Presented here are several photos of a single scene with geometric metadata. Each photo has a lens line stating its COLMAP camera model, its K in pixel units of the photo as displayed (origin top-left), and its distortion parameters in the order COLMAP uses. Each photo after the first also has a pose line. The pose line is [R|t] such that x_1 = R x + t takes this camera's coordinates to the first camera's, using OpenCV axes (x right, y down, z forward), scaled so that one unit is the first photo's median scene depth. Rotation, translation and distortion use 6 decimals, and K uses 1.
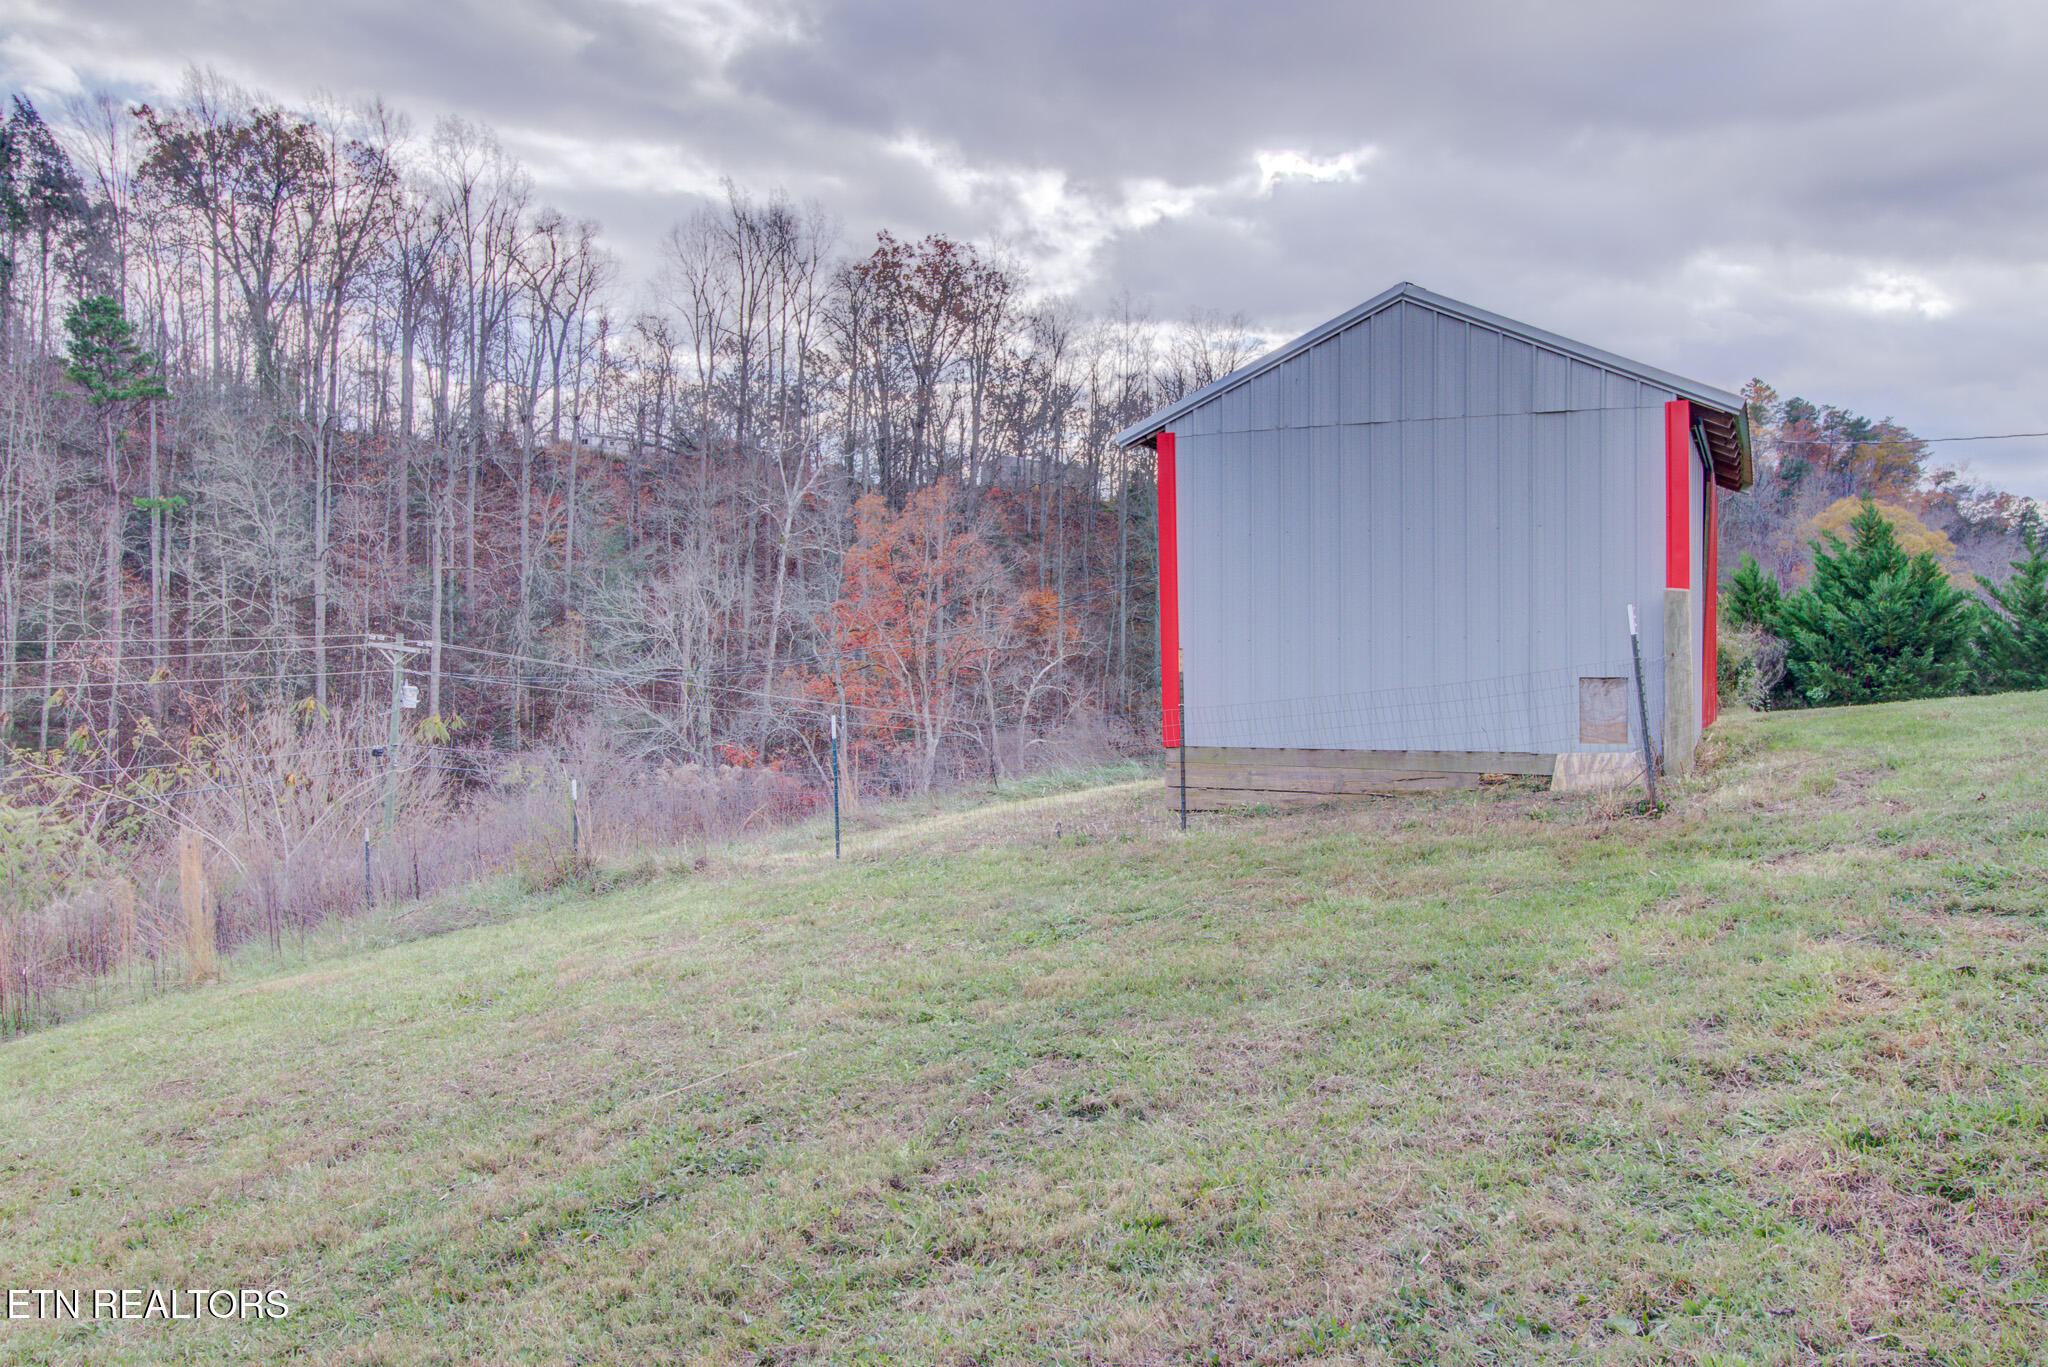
lens RADIAL K [[1628.8, 0, 1024.0], [0, 1628.8, 683.5], [0, 0, 1]] dist [0.004340, 0.002174]
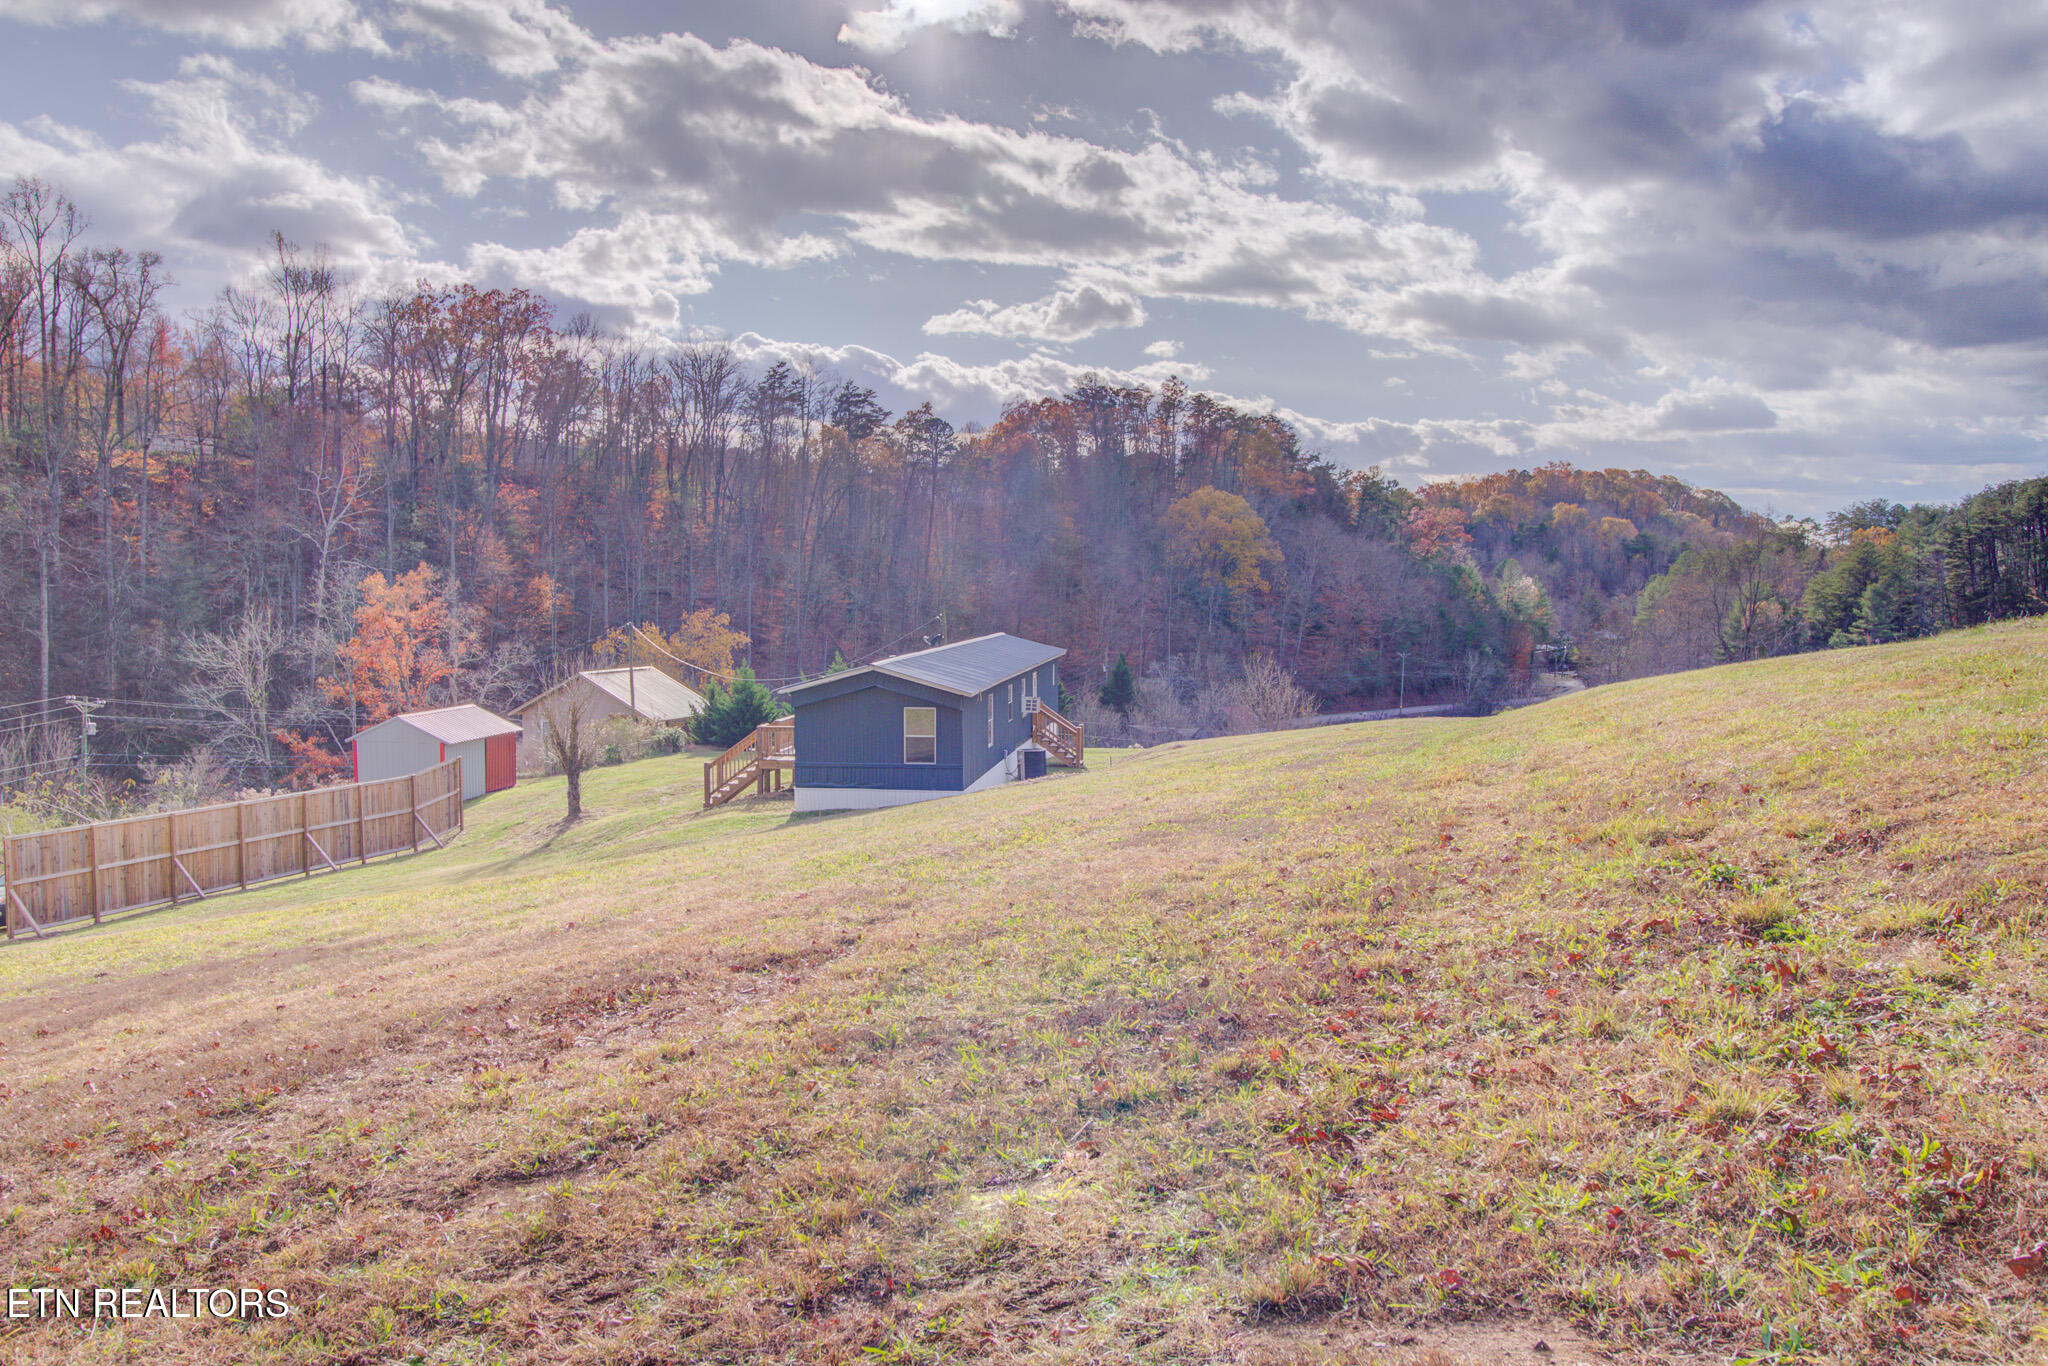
lens RADIAL K [[1723.0, 0, 1029.6], [0, 1723.0, 646.9], [0, 0, 1]] dist [-0.089646, 0.161897]
pose [[0.975224, -0.011119, 0.220941, 0.109511], [0.001951, 0.999129, 0.041672, -0.073985], [-0.221212, -0.040209, 0.974396, -0.511988]]
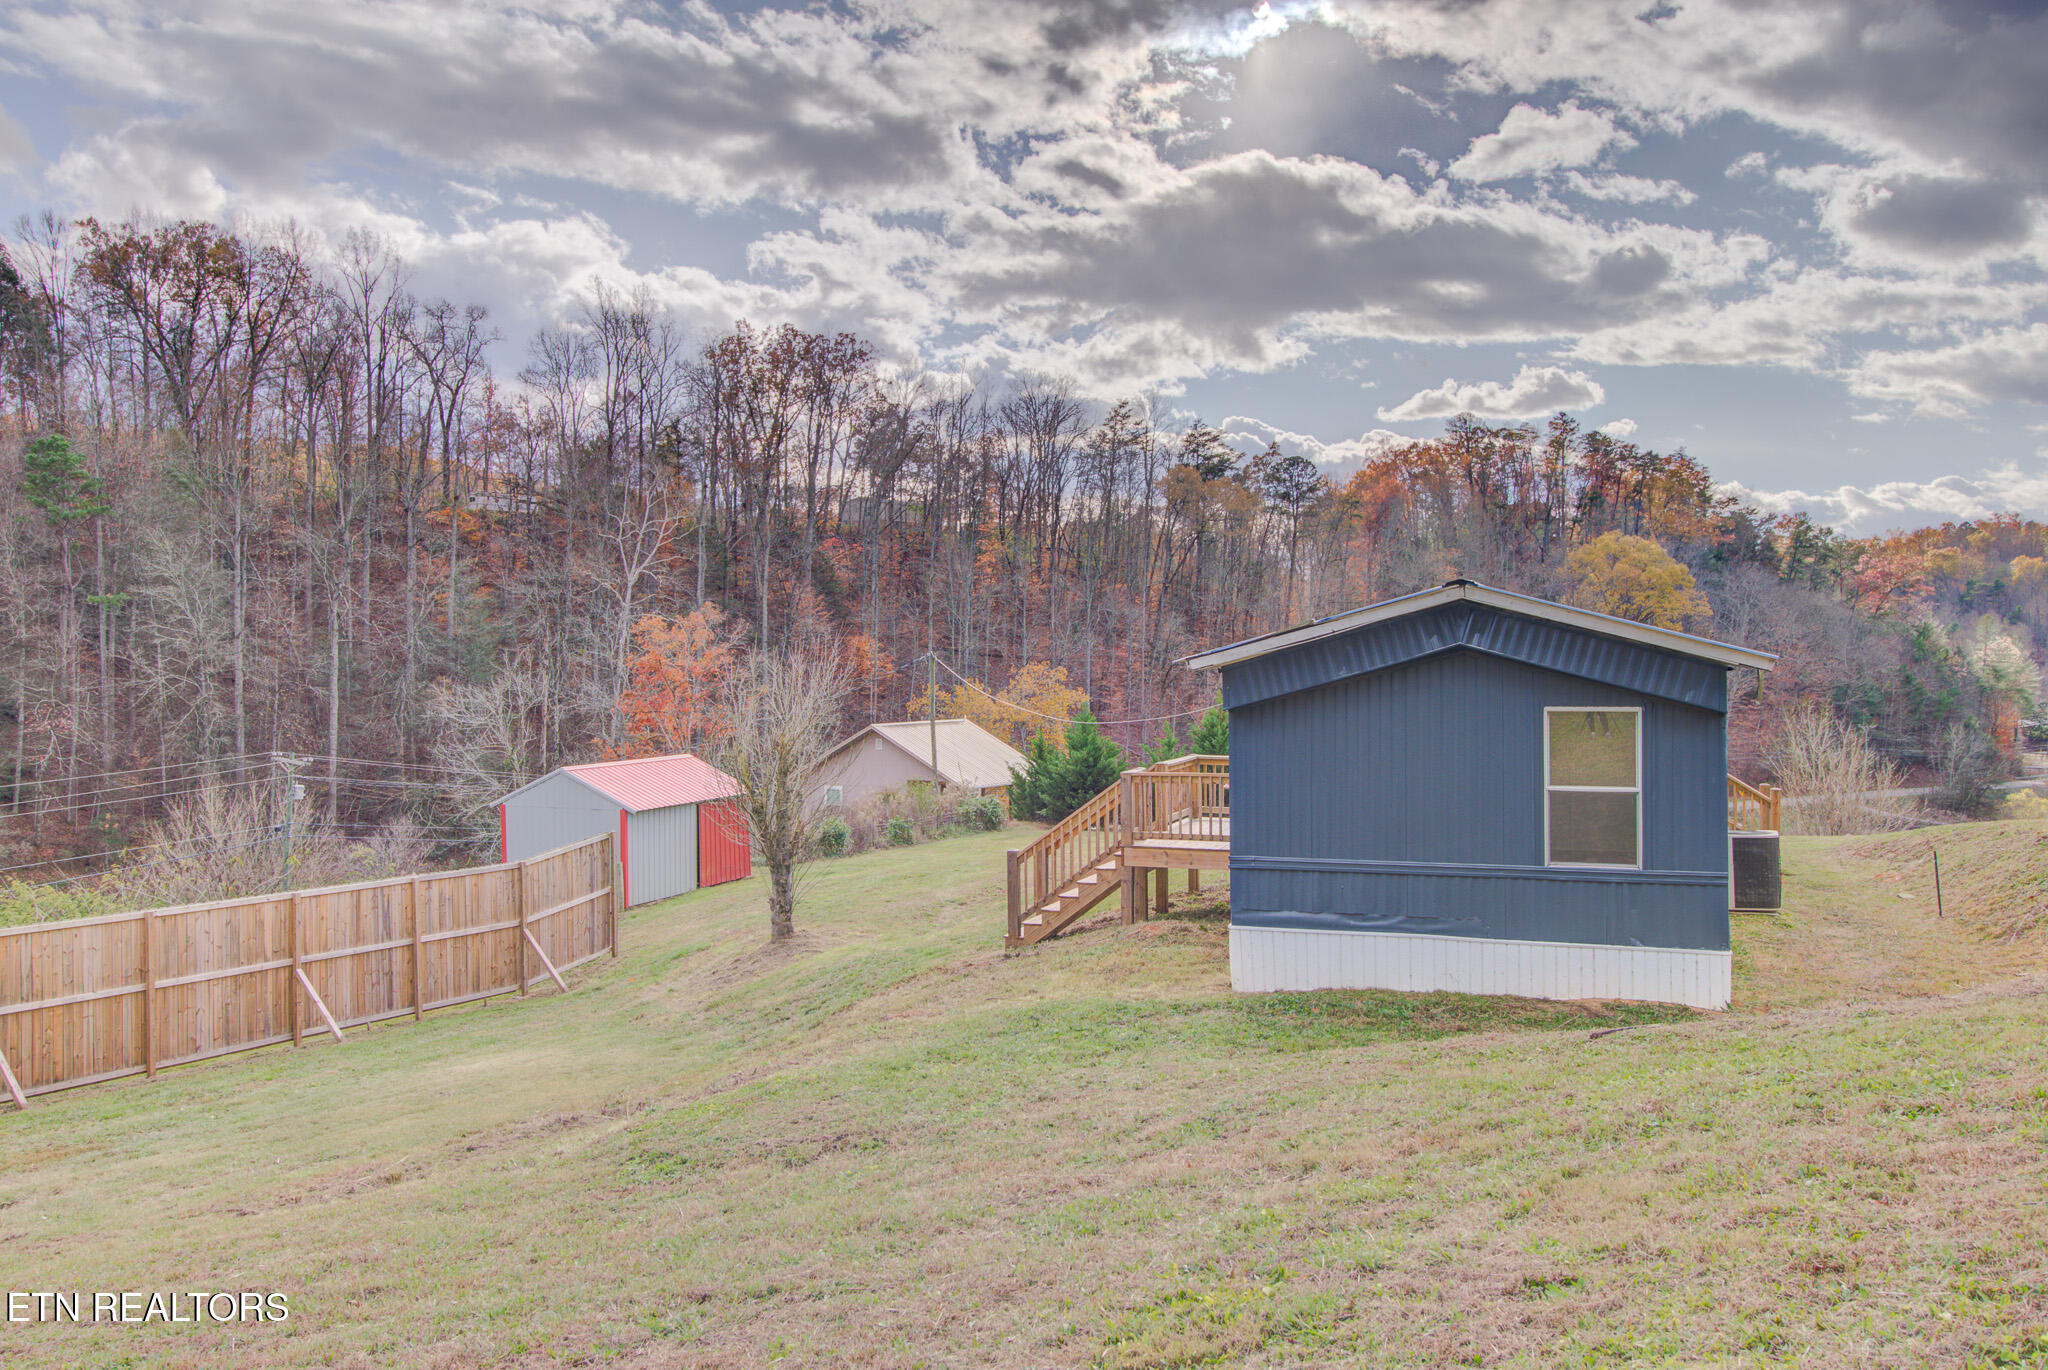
lens RADIAL K [[1710.4, 0, 1014.4], [0, 1710.4, 653.1], [0, 0, 1]] dist [0.005550, 0.004928]
pose [[0.999789, -0.006504, 0.019479, 0.121267], [0.006566, 0.999974, -0.003125, -0.050798], [-0.019458, 0.003253, 0.999805, -0.286492]]
